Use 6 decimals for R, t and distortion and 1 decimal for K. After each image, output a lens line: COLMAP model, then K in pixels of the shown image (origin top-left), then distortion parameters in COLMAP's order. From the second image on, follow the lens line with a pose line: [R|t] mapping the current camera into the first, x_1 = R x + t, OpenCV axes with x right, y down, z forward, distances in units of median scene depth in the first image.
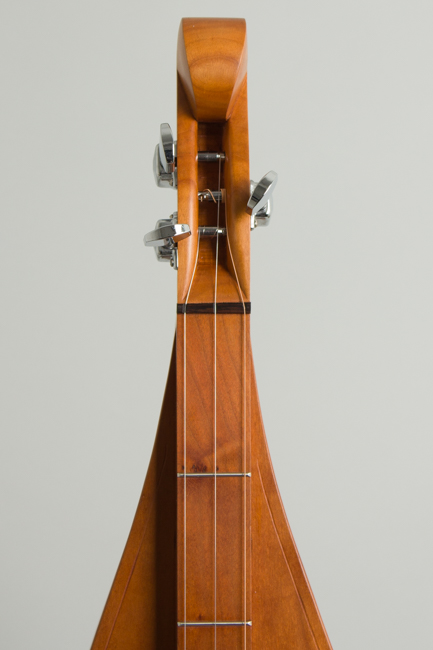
lens RADIAL K [[1668.1, 0, 216.5], [0, 1668.1, 324.6], [0, 0, 1]] dist [-0.001646, 0.000000]
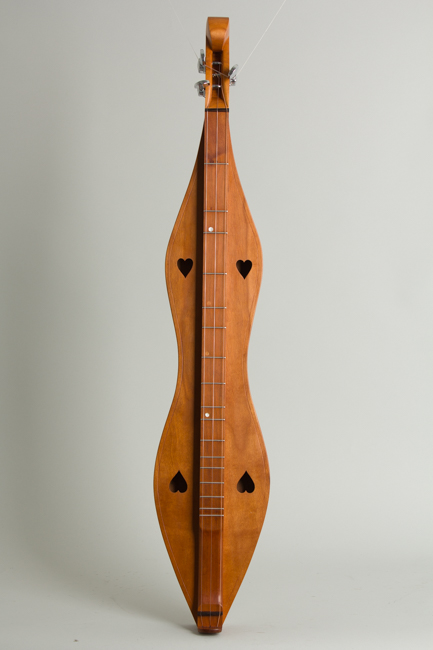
lens RADIAL K [[1317.1, 0, 217.1], [0, 1317.1, 324.6], [0, 0, 1]] dist [-0.062853, 0.000000]
pose [[0.999878, 0.013993, -0.006881, 0.020585], [-0.013957, 0.999889, 0.005232, 0.366593], [0.006954, -0.005135, 0.999963, -1.399614]]
